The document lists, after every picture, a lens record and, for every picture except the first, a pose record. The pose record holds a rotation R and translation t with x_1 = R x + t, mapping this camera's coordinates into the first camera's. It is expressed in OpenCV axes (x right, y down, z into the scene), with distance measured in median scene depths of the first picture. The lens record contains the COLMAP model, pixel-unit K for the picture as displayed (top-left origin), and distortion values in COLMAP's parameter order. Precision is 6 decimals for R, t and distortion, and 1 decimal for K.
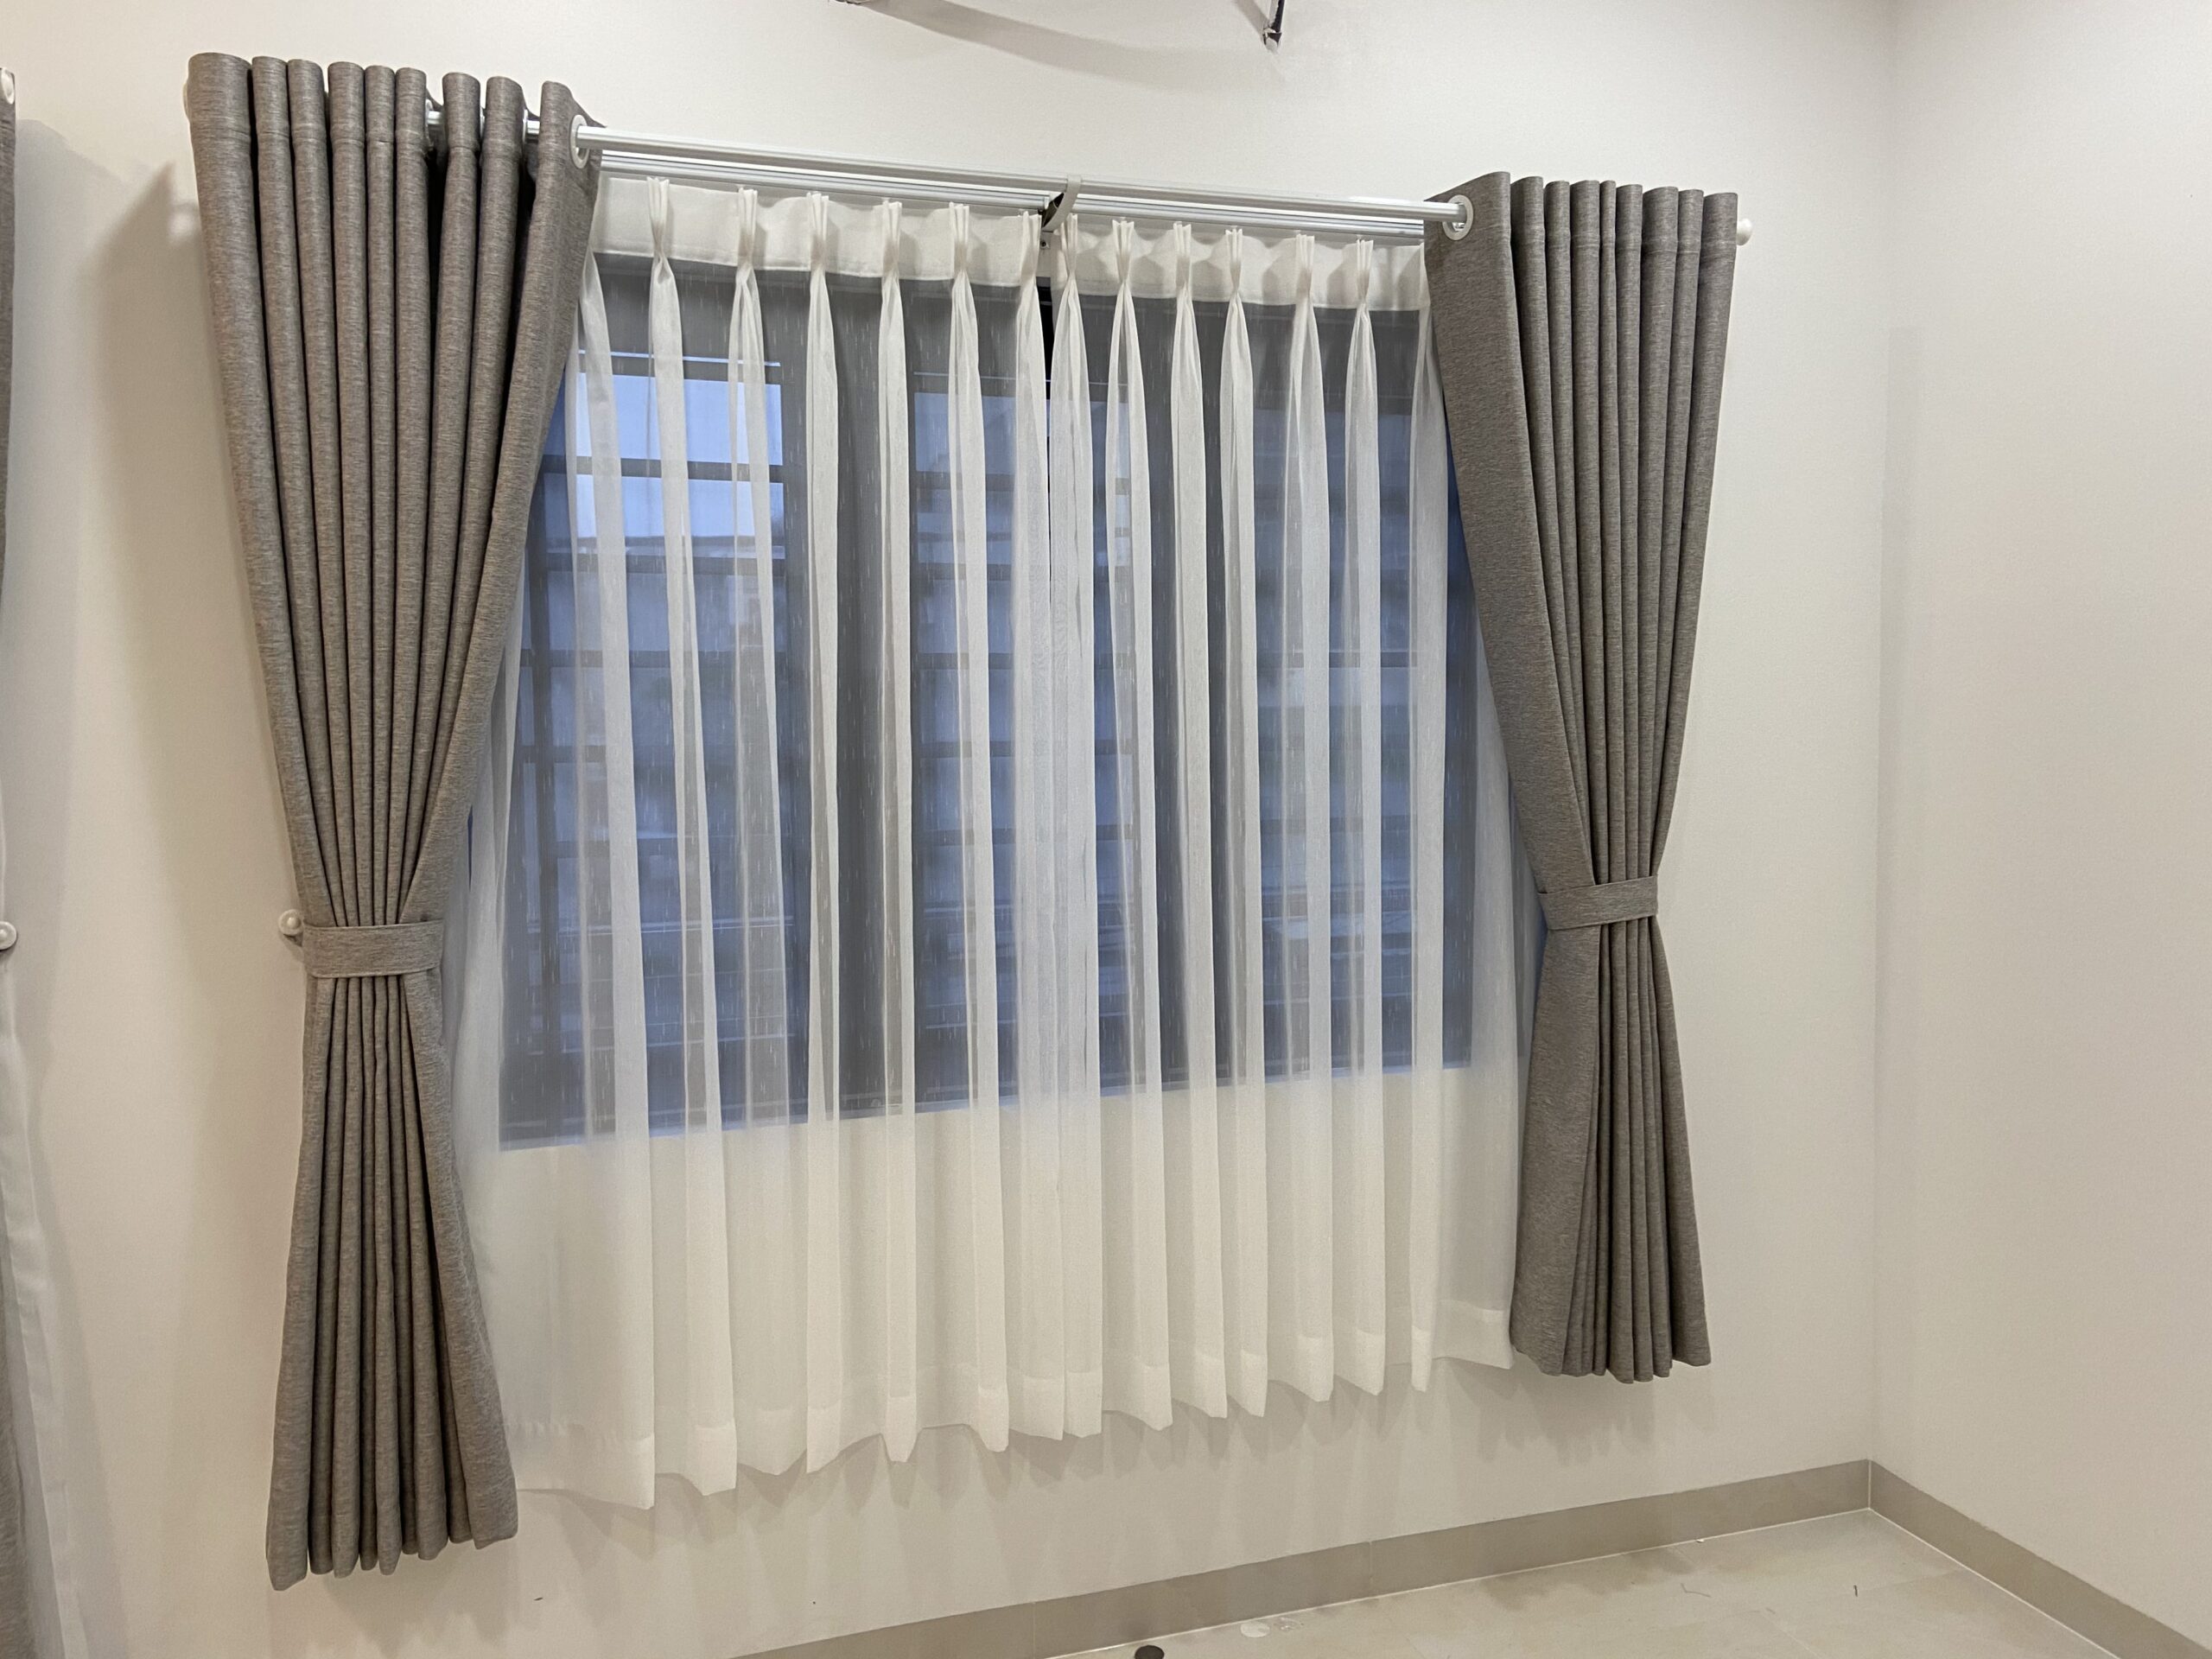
lens RADIAL K [[1818.1, 0, 1106.0], [0, 1818.1, 829.5], [0, 0, 1]] dist [0.137706, -0.191519]
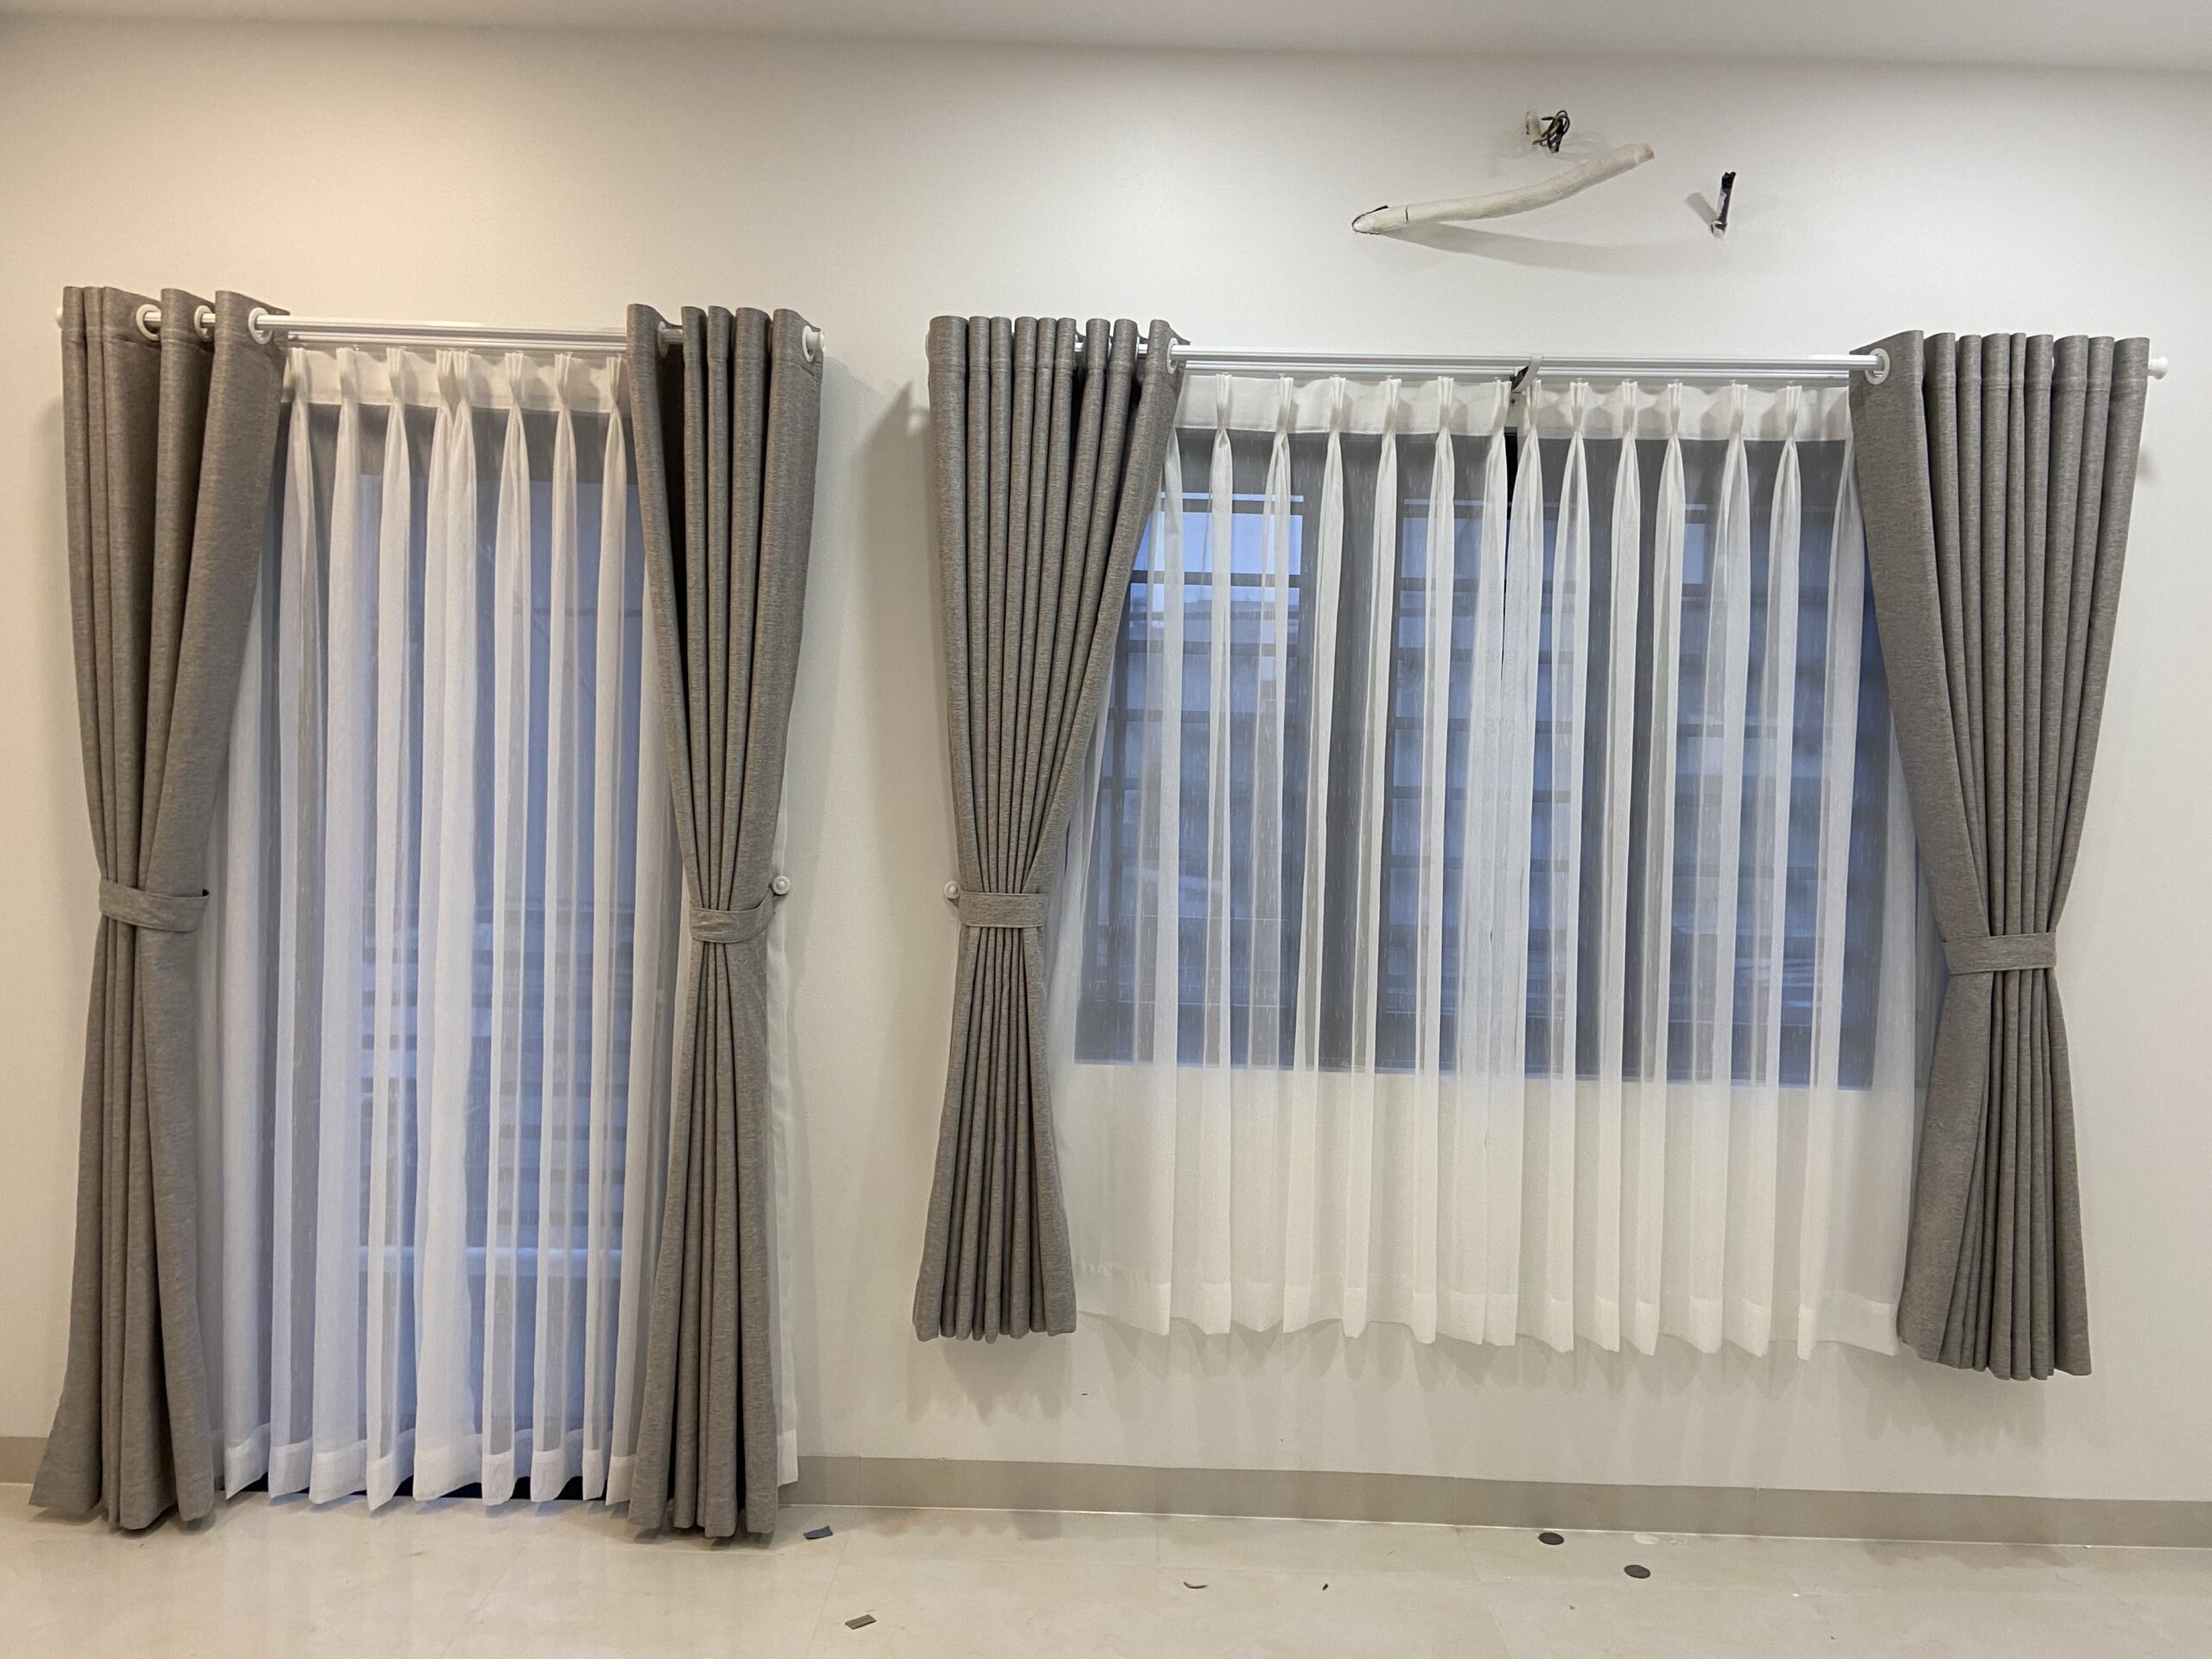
lens RADIAL K [[1818.1, 0, 1106.0], [0, 1818.1, 829.5], [0, 0, 1]] dist [0.137706, -0.191519]
pose [[0.959701, 0.047849, -0.276919, 0.062100], [-0.056124, 0.998181, -0.022028, 0.022456], [0.275361, 0.036682, 0.960641, -0.292537]]
